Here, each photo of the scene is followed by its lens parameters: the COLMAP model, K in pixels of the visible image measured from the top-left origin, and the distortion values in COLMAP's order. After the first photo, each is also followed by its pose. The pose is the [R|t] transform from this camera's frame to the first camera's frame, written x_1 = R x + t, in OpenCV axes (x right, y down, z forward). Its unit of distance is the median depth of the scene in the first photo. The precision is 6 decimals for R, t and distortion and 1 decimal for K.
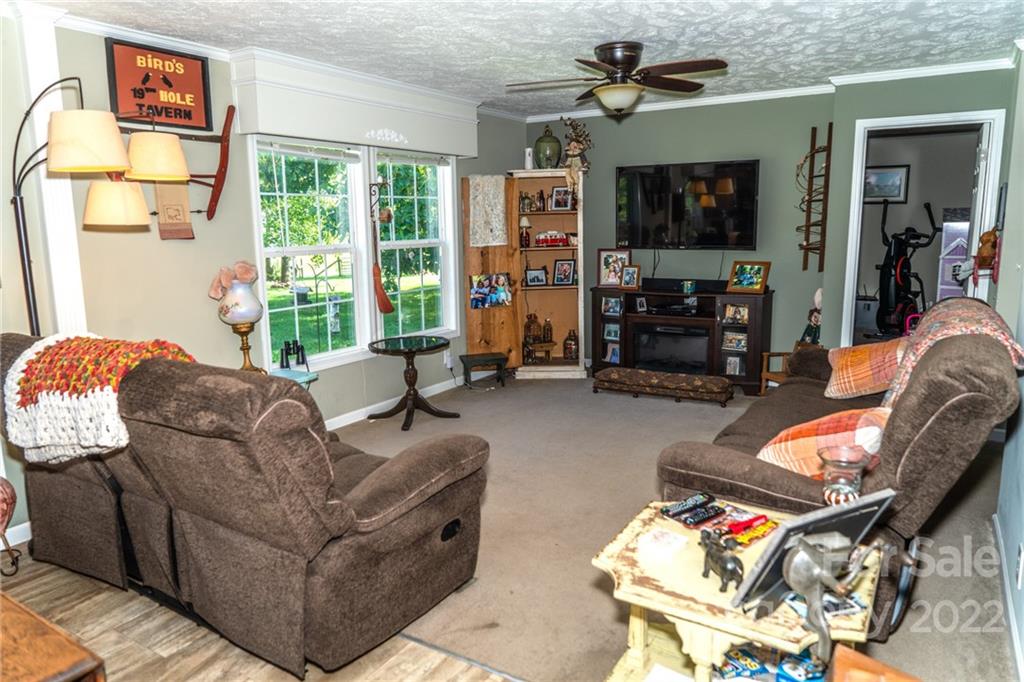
lens RADIAL K [[690.2, 0, 510.8], [0, 690.2, 342.7], [0, 0, 1]] dist [-0.007804, -0.000687]
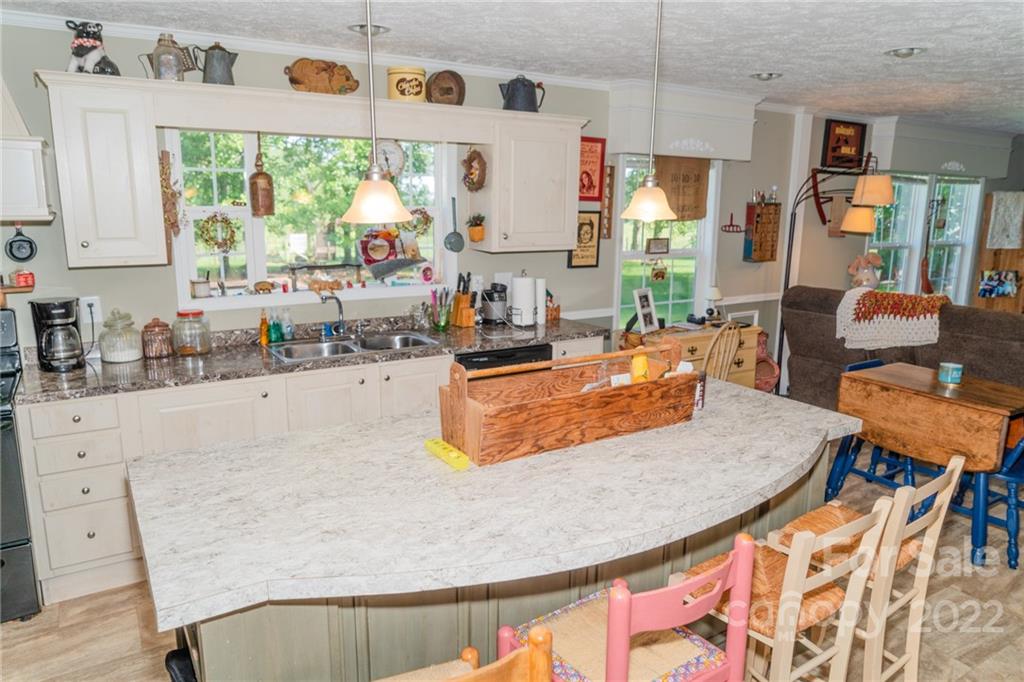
lens RADIAL K [[690.2, 0, 508.5], [0, 690.2, 339.8], [0, 0, 1]] dist [-0.007804, -0.000687]
pose [[0.899325, 0.111504, -0.422826, -0.291464], [-0.103630, 0.993744, 0.041648, 0.065835], [0.424825, 0.006362, 0.905253, -0.507140]]
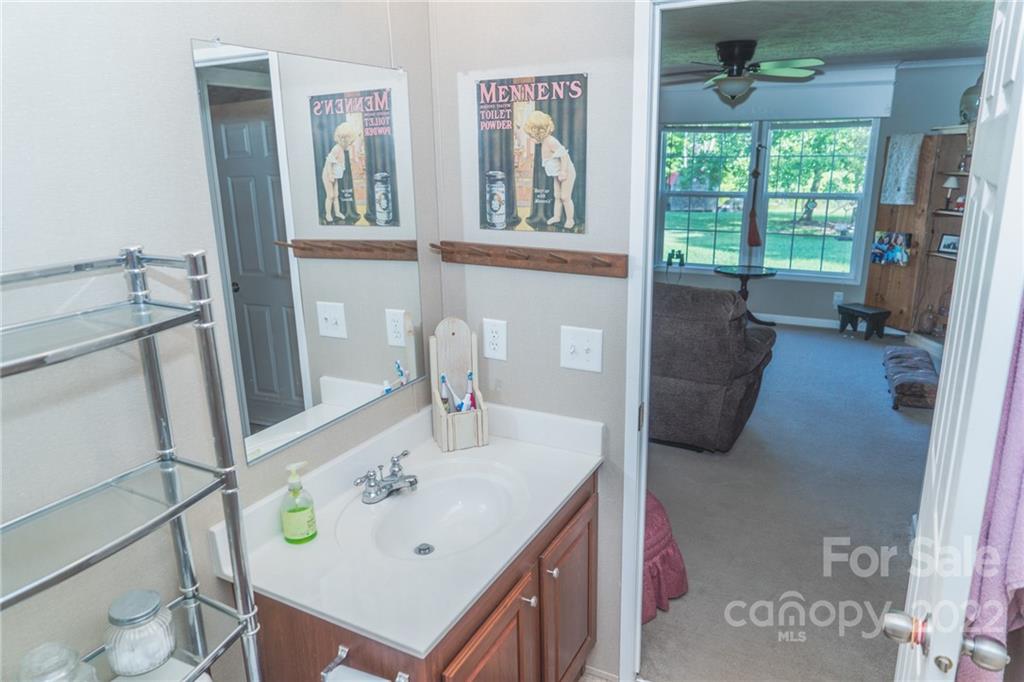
lens RADIAL K [[690.2, 0, 510.3], [0, 690.2, 339.1], [0, 0, 1]] dist [-0.007804, -0.000687]
pose [[0.068969, 0.275754, -0.958751, 0.950556], [-0.164024, 0.951095, 0.261753, -0.123011], [0.984042, 0.139206, 0.110826, 0.354845]]
